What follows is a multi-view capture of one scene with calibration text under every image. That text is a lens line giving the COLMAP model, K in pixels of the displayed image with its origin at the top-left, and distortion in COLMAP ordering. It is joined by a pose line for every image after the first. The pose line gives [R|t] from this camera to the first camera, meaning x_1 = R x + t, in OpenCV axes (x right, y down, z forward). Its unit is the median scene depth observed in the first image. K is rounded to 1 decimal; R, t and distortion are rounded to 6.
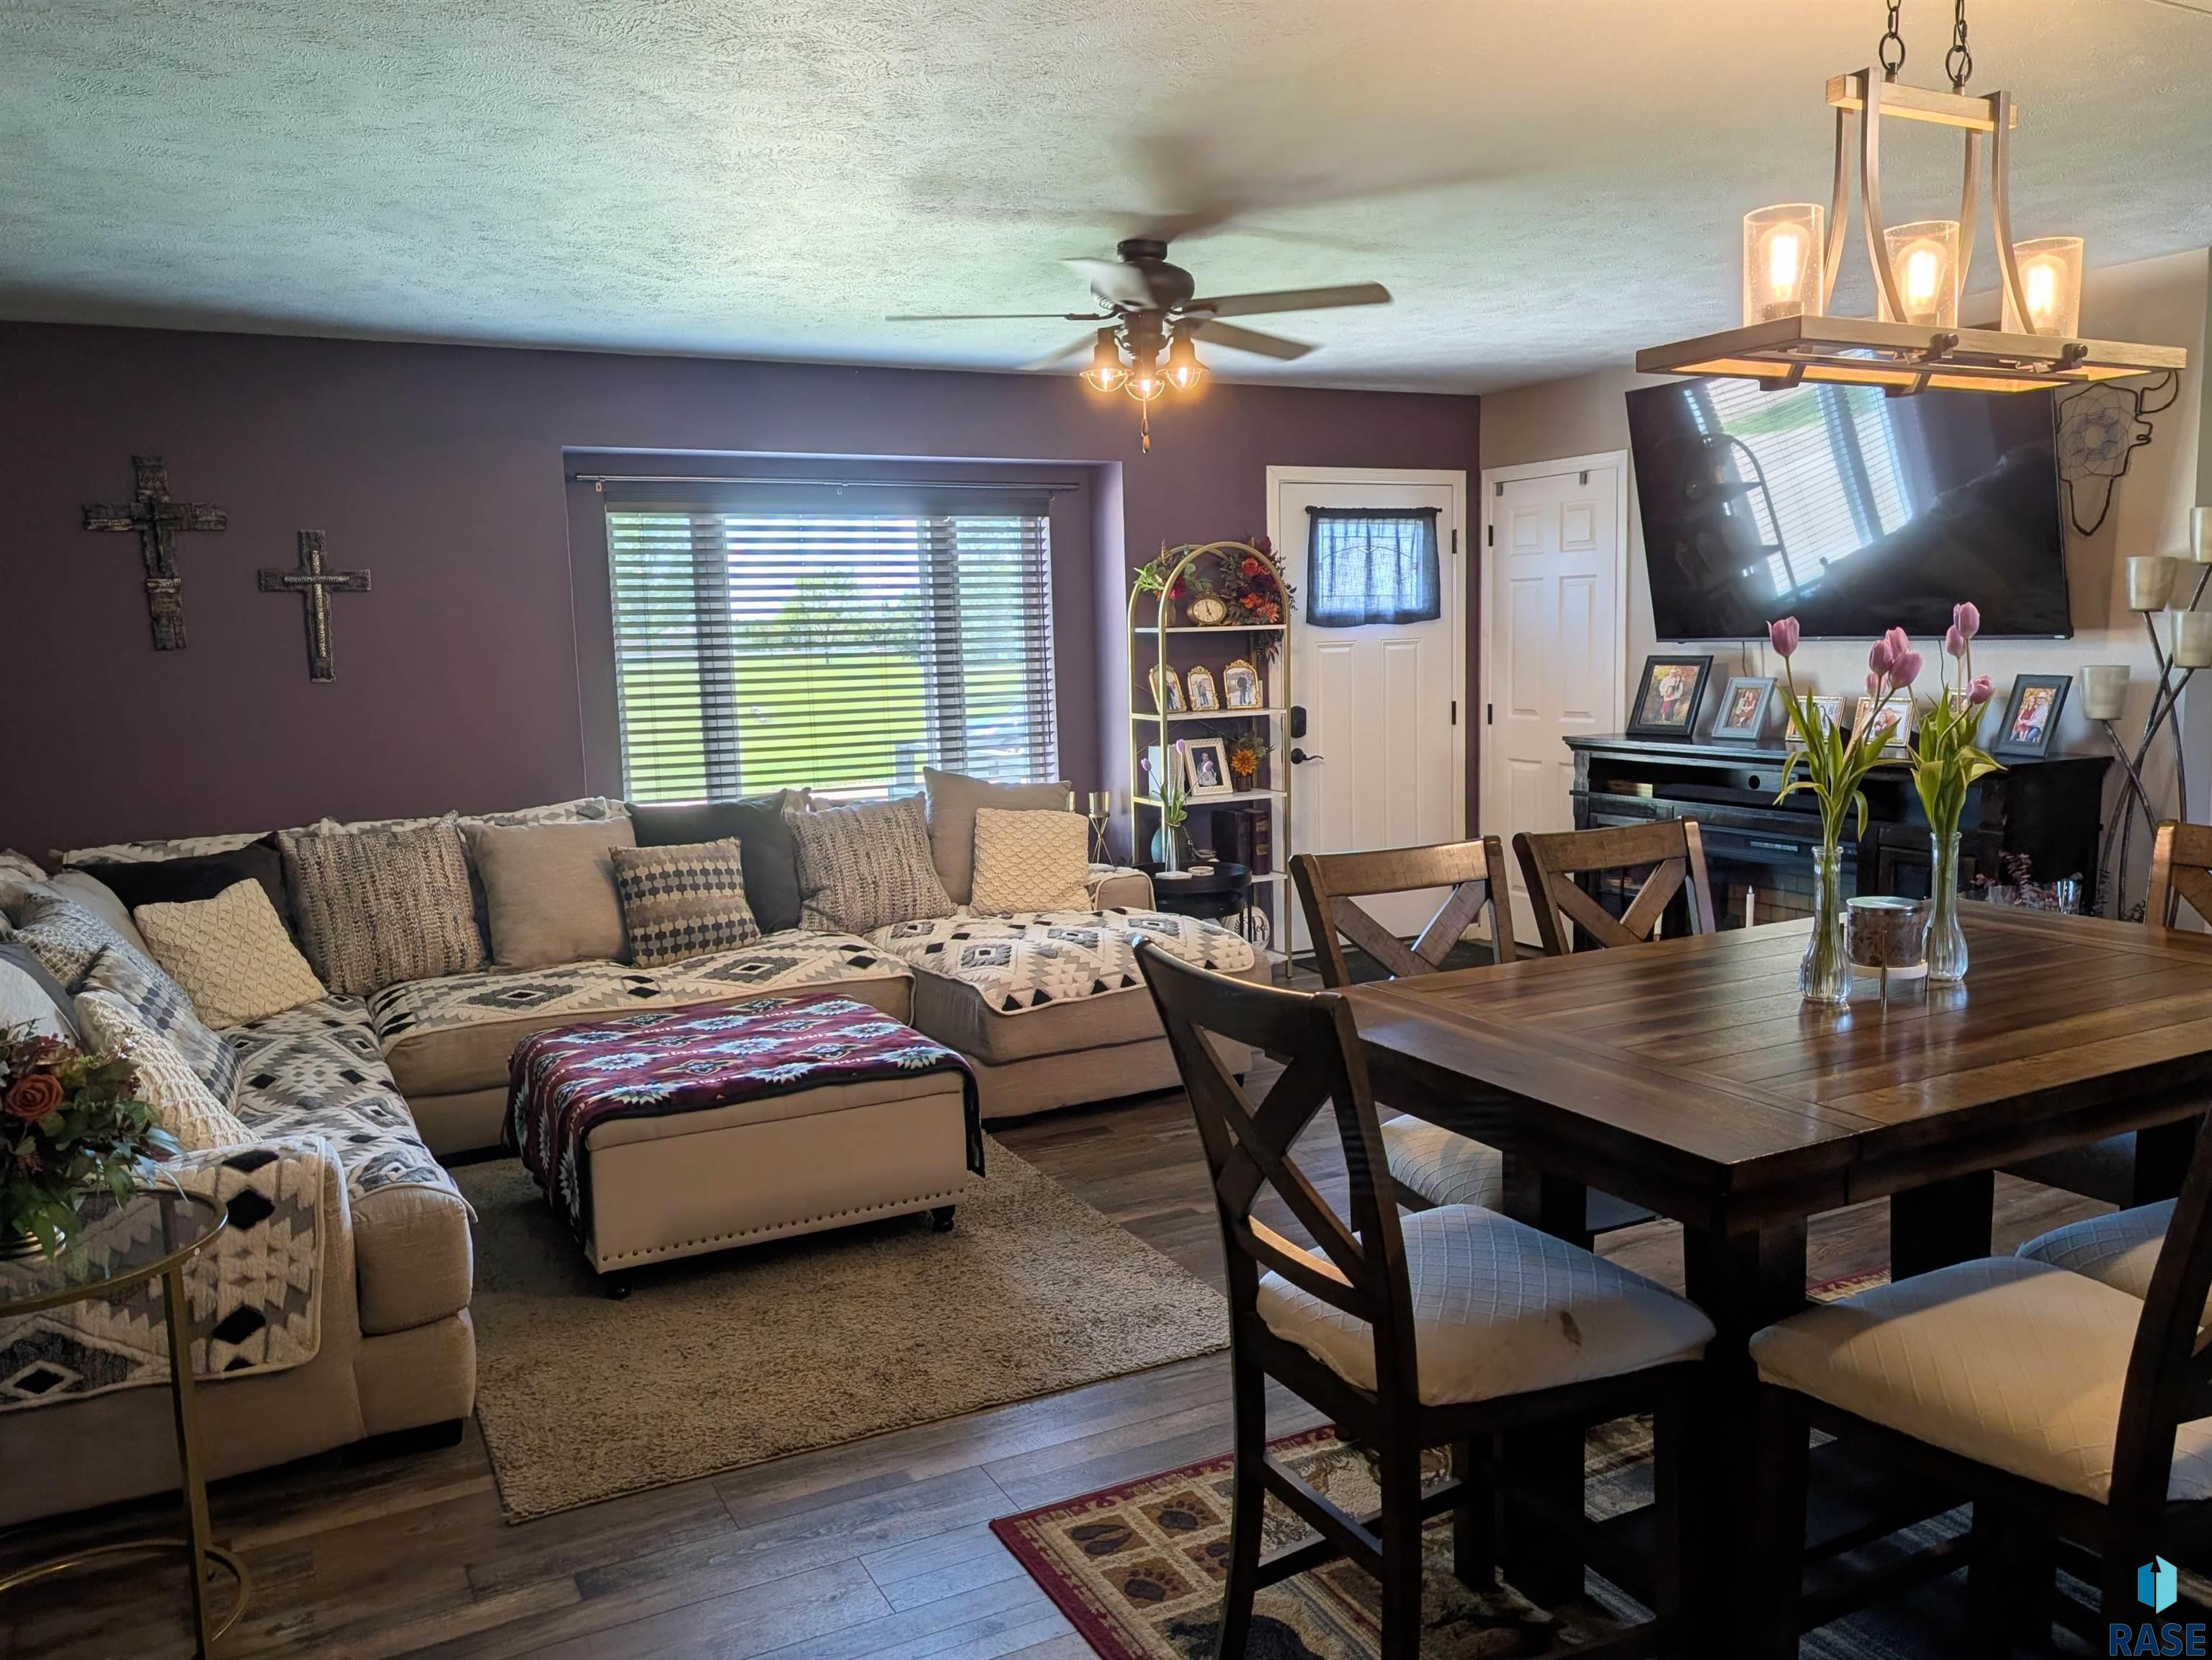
lens RADIAL K [[1629.0, 0, 1103.3], [0, 1629.0, 844.3], [0, 0, 1]] dist [0.037826, -0.037334]
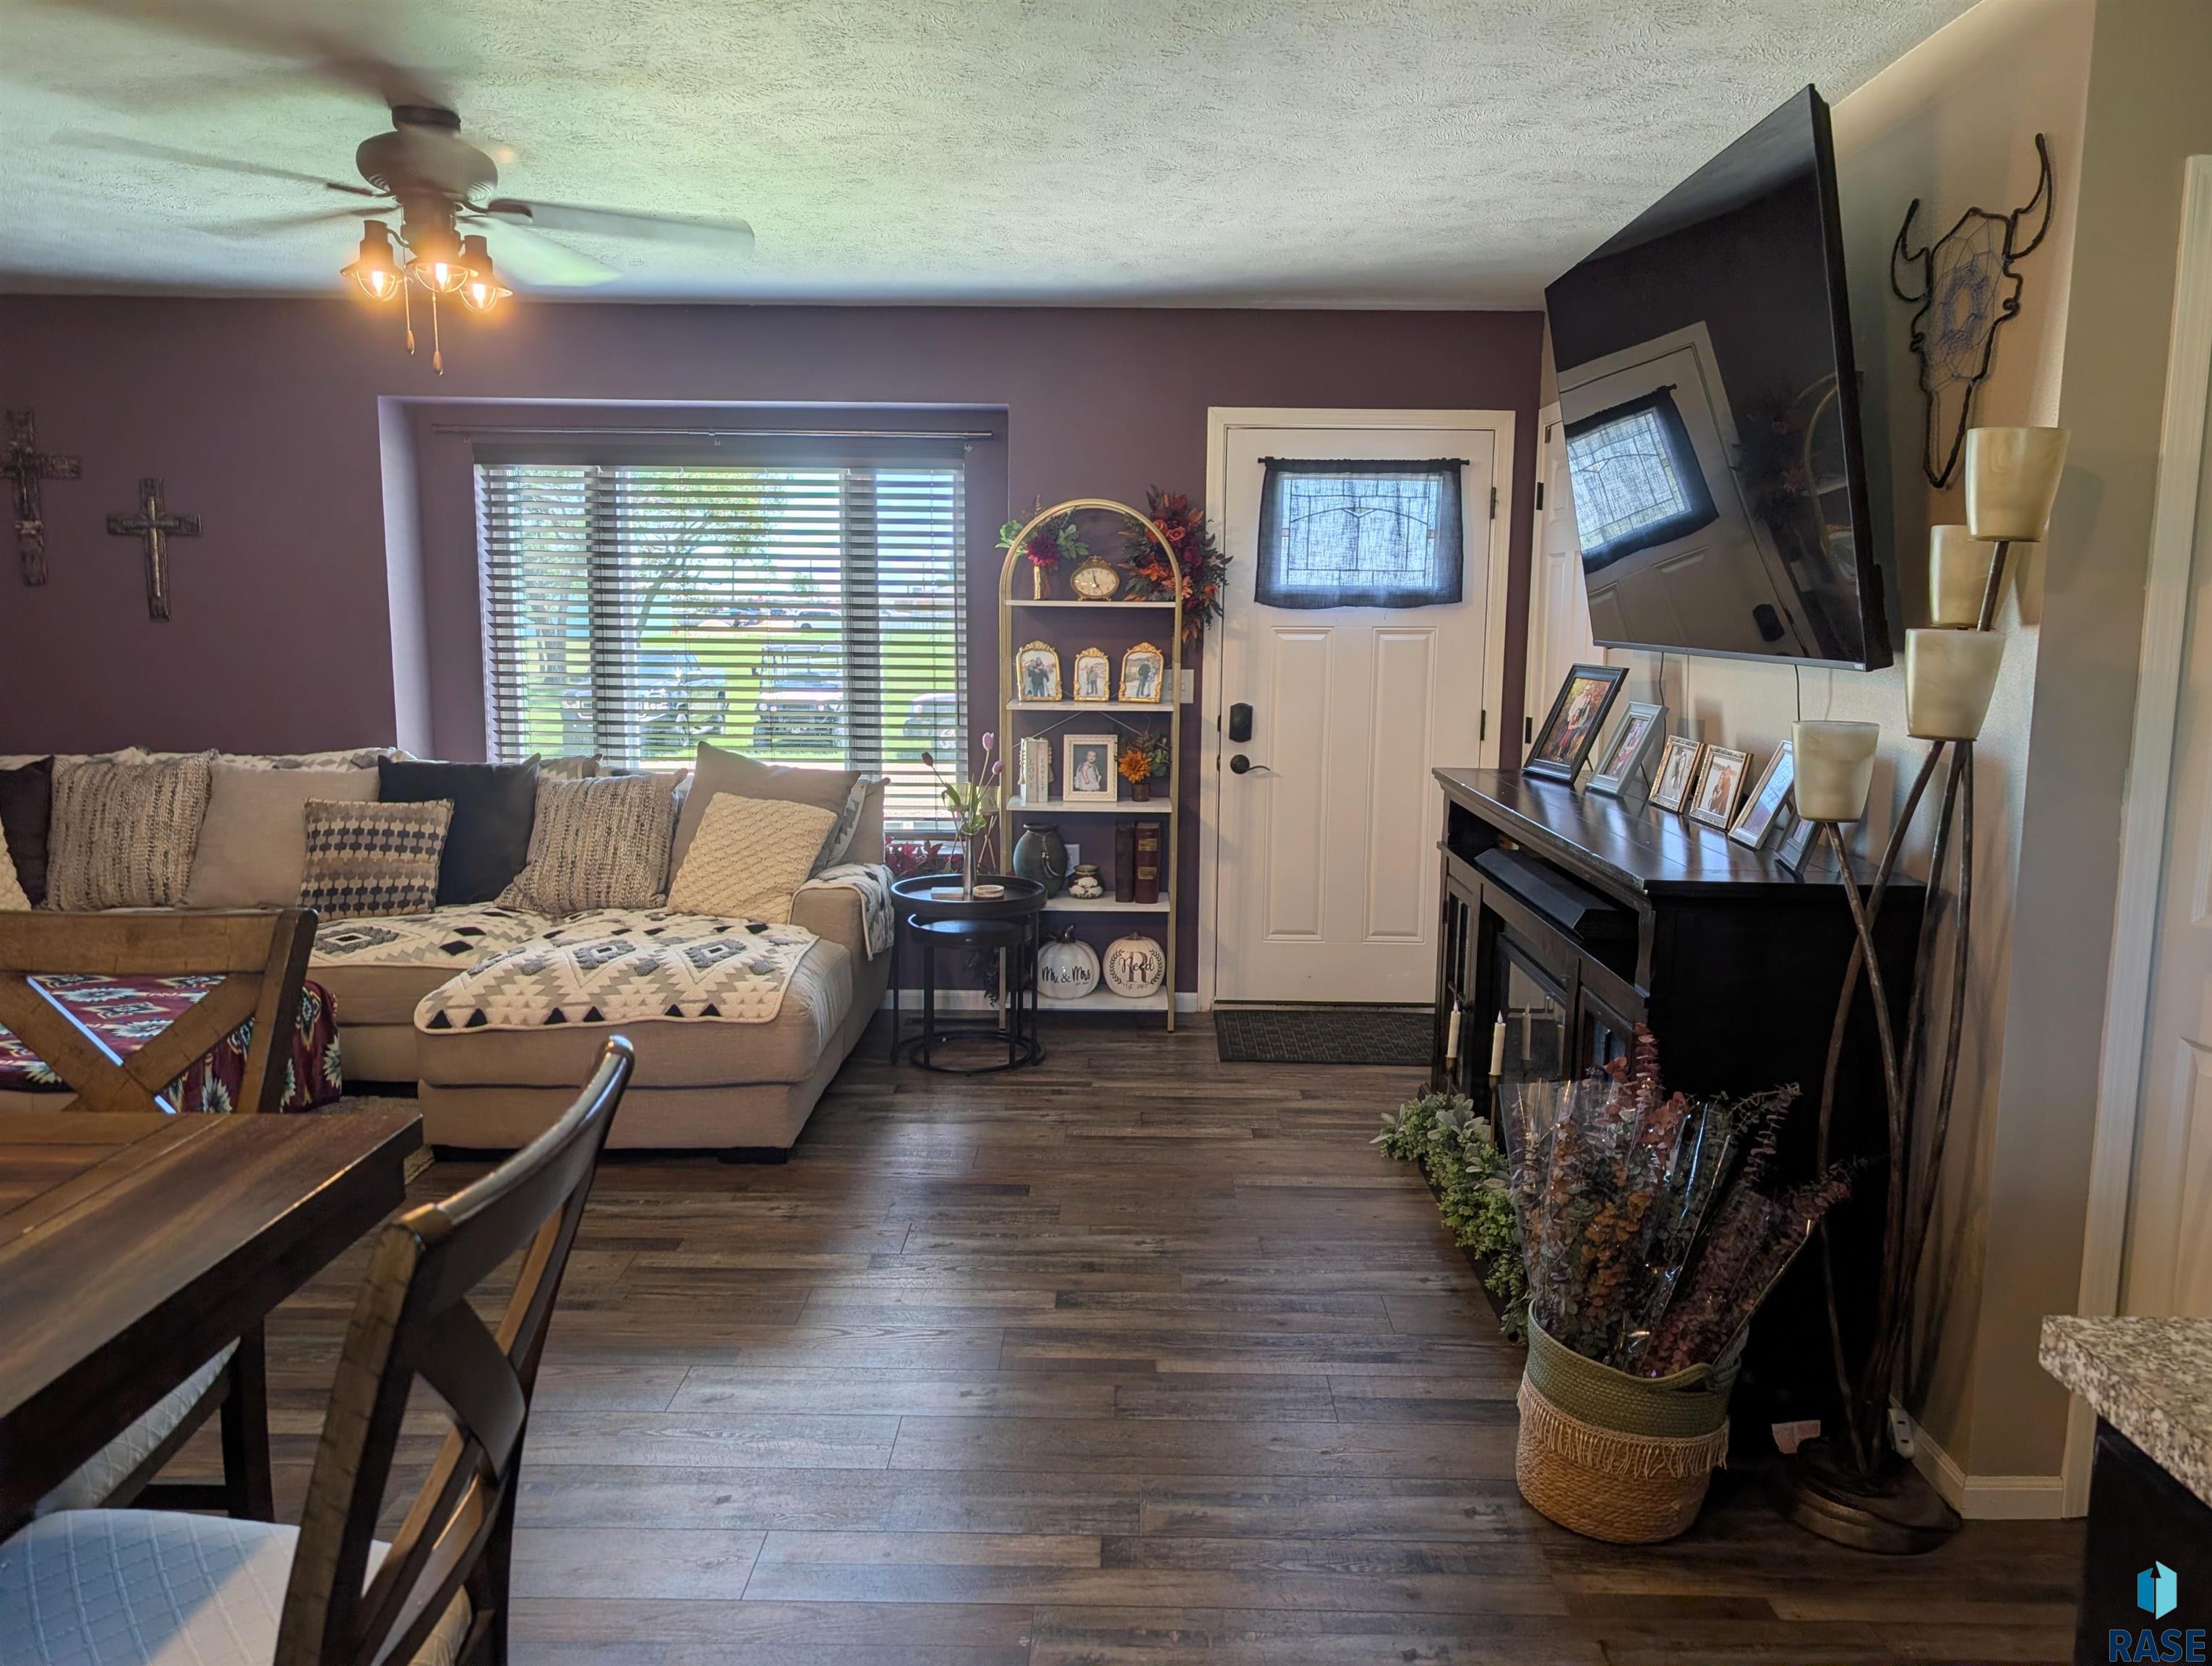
lens RADIAL K [[1559.4, 0, 1021.7], [0, 1559.4, 836.0], [0, 0, 1]] dist [0.025067, -0.013785]
pose [[0.888175, 0.103630, -0.447667, 0.502173], [-0.093559, 0.994613, 0.044619, -0.057440], [0.449879, 0.002254, 0.893087, 0.336982]]
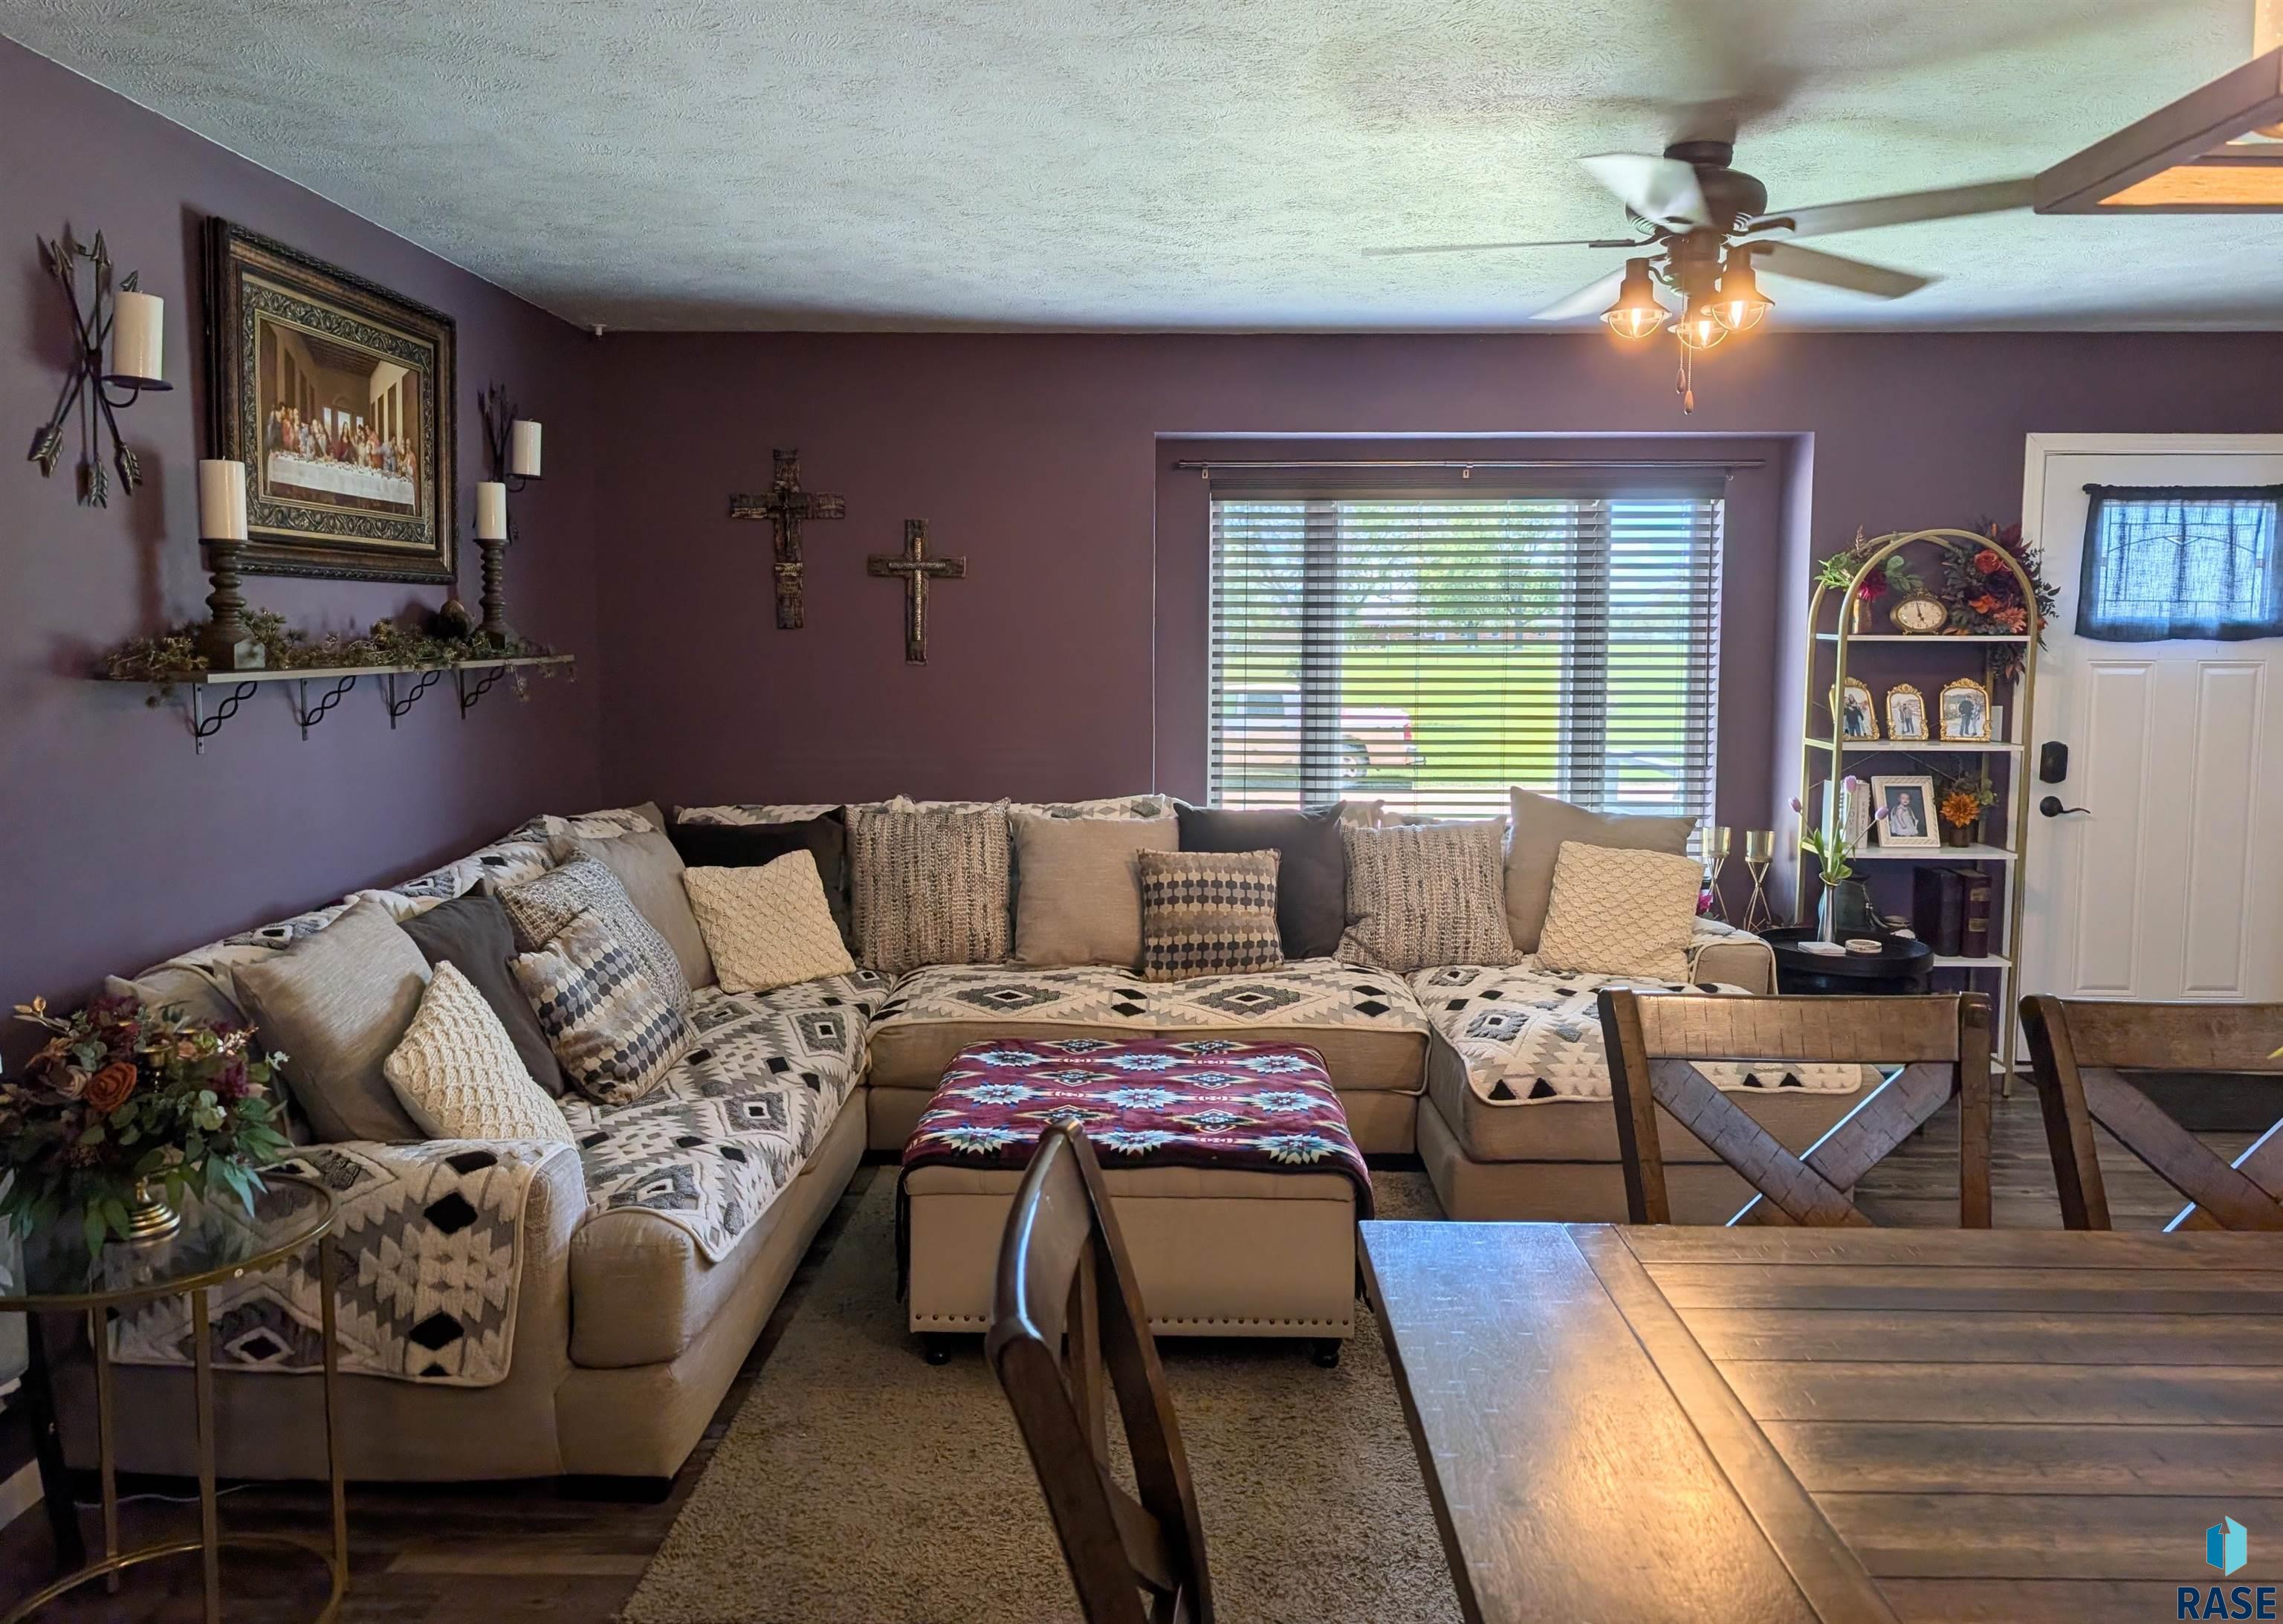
lens RADIAL K [[1629.5, 0, 1128.6], [0, 1629.5, 760.3], [0, 0, 1]] dist [0.041511, -0.042195]
pose [[0.881166, 0.068618, -0.467802, 0.129327], [-0.088595, 0.995850, -0.020806, -0.028646], [0.464433, 0.059779, 0.883588, 0.154567]]
